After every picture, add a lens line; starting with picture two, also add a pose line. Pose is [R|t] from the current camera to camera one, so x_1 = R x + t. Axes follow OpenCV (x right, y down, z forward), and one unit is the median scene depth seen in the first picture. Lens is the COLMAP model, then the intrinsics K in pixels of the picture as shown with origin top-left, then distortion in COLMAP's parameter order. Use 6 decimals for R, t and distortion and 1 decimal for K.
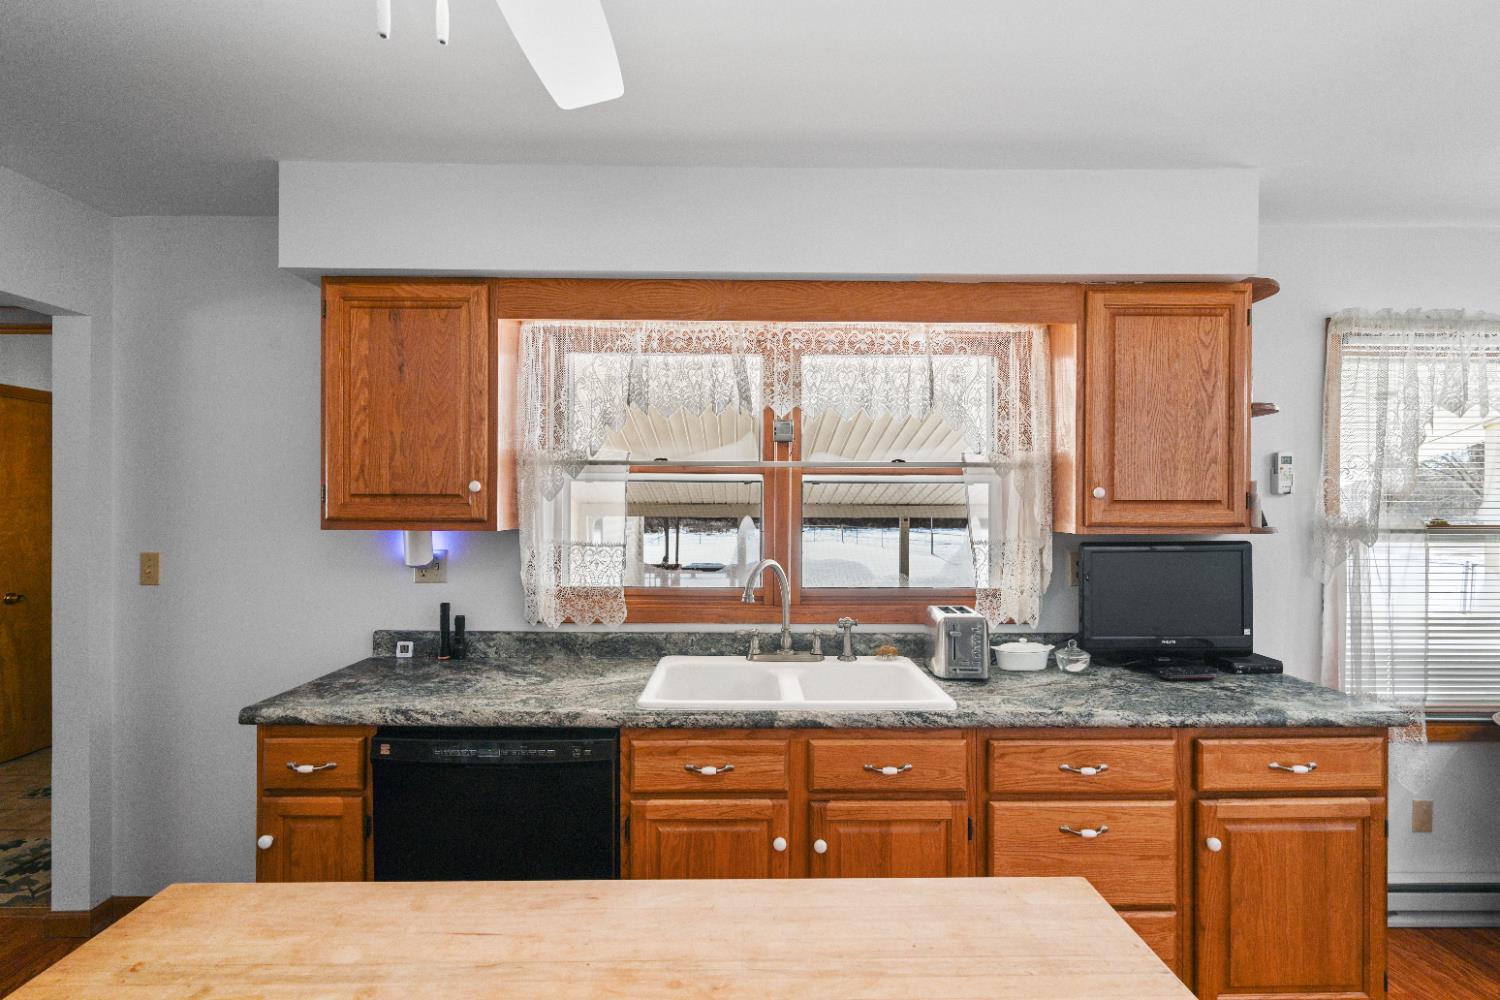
lens RADIAL K [[672.2, 0, 744.8], [0, 672.2, 503.9], [0, 0, 1]] dist [0.003579, -0.000640]
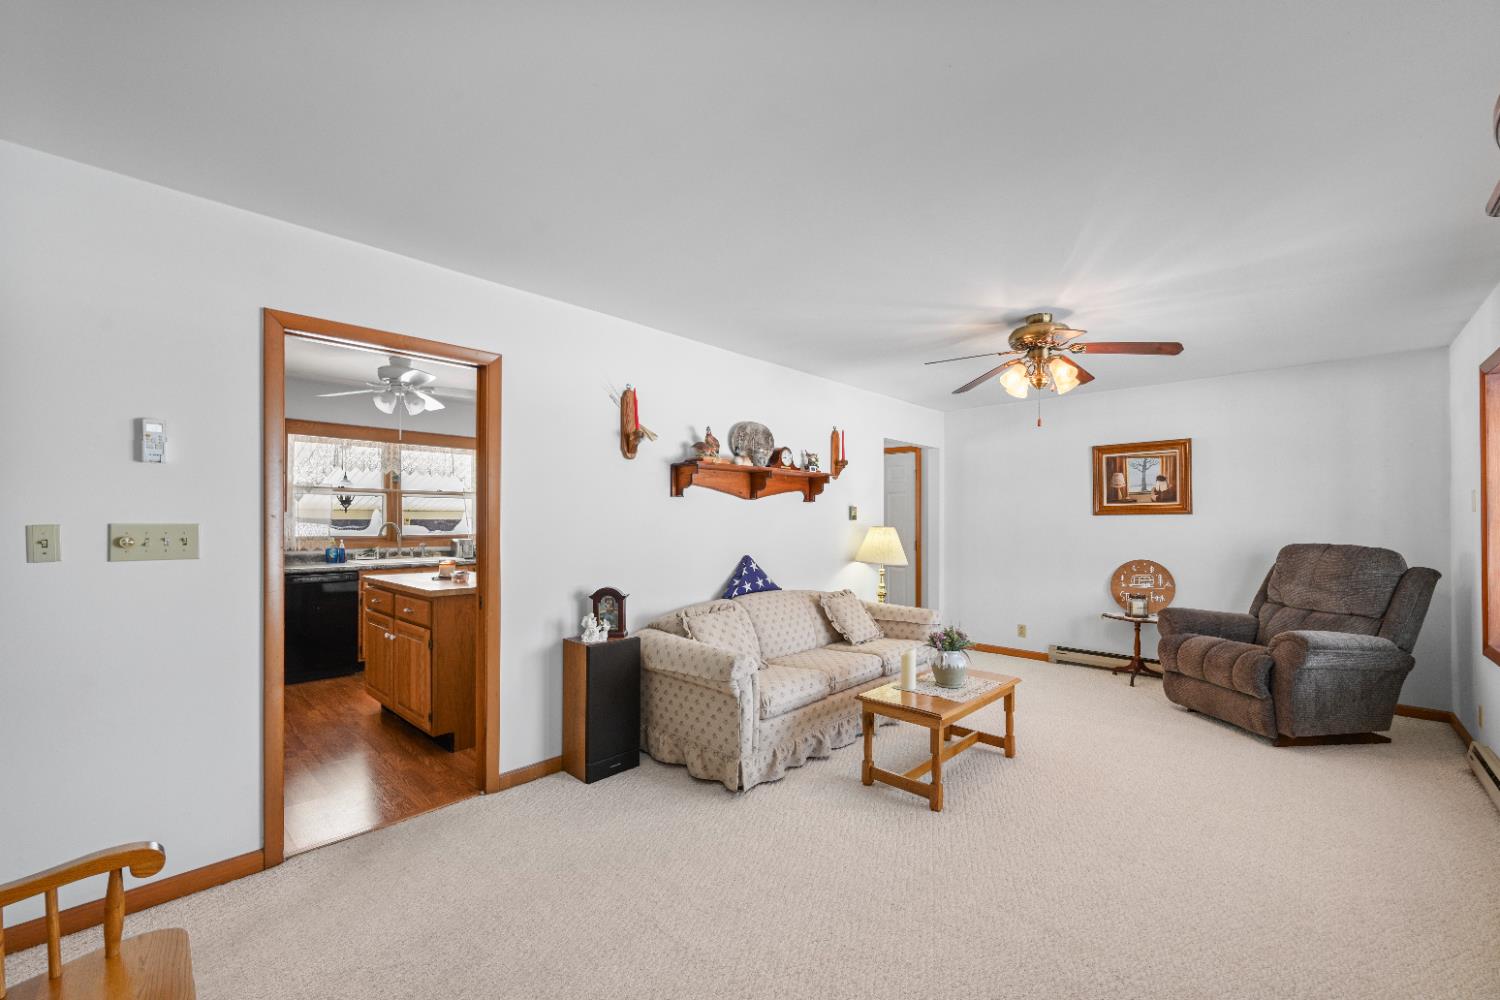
lens RADIAL K [[602.1, 0, 757.0], [0, 602.1, 515.1], [0, 0, 1]] dist [-0.001177, 0.000045]
pose [[0.688094, 0.000948, 0.725621, -0.803145], [-0.001068, 0.999999, -0.000293, 0.046896], [-0.725620, -0.000574, 0.688095, -1.996212]]
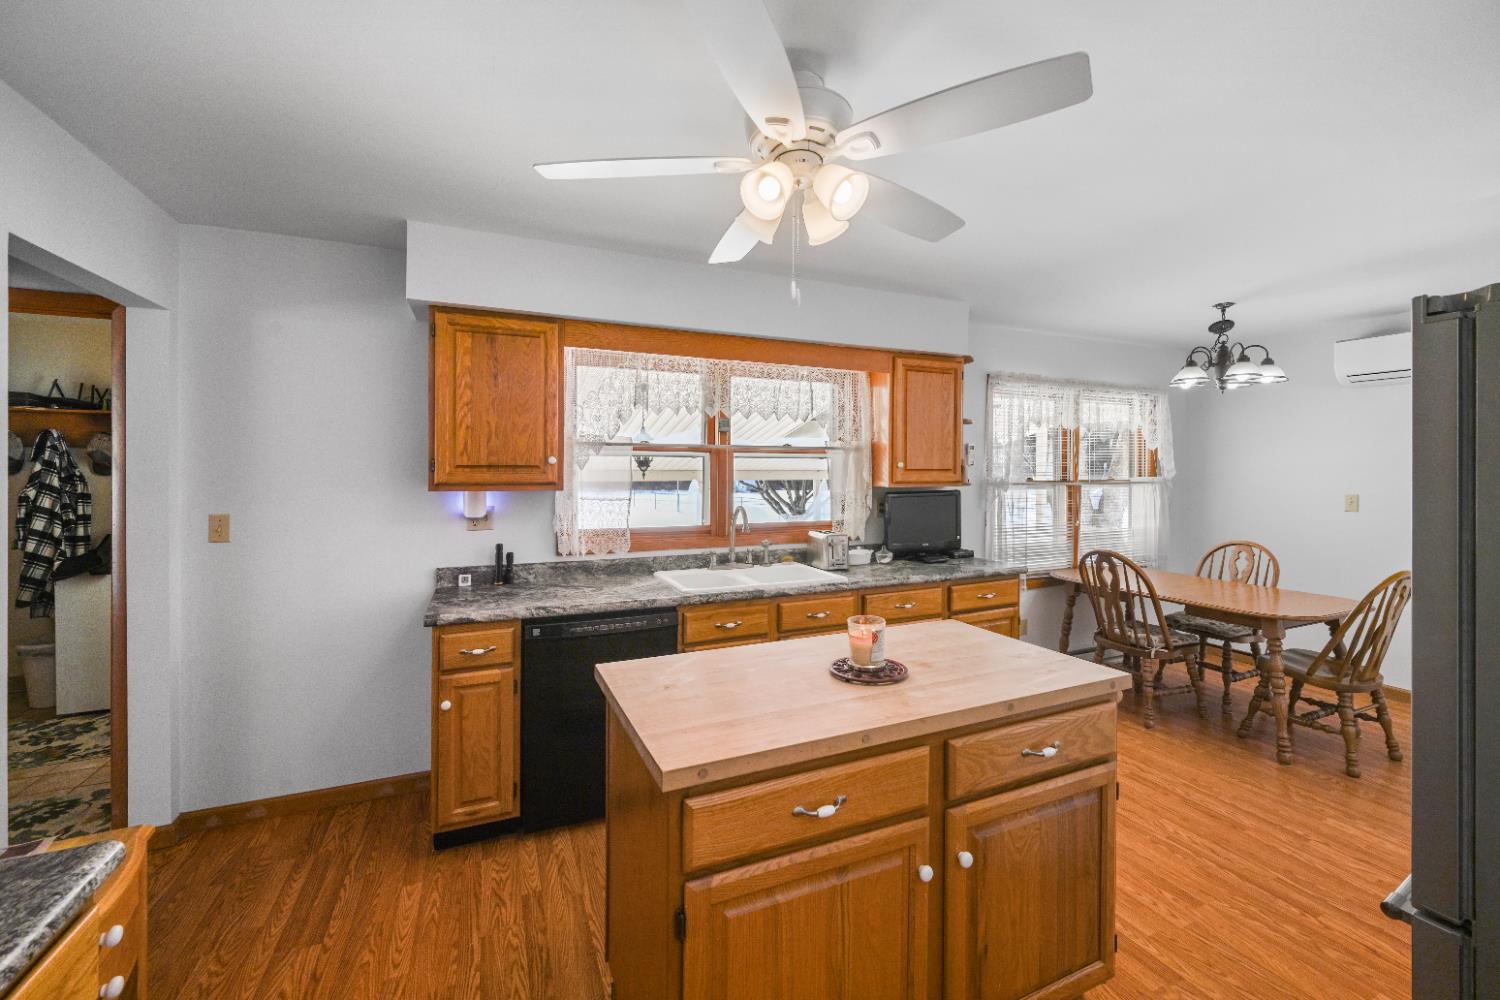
lens RADIAL K [[602.1, 0, 753.5], [0, 602.1, 472.4], [0, 0, 1]] dist [-0.001177, 0.000045]
pose [[0.919983, -0.004126, 0.391936, -0.485891], [0.001505, 0.999974, 0.006993, -0.007767], [-0.391955, -0.005844, 0.919966, -0.363689]]
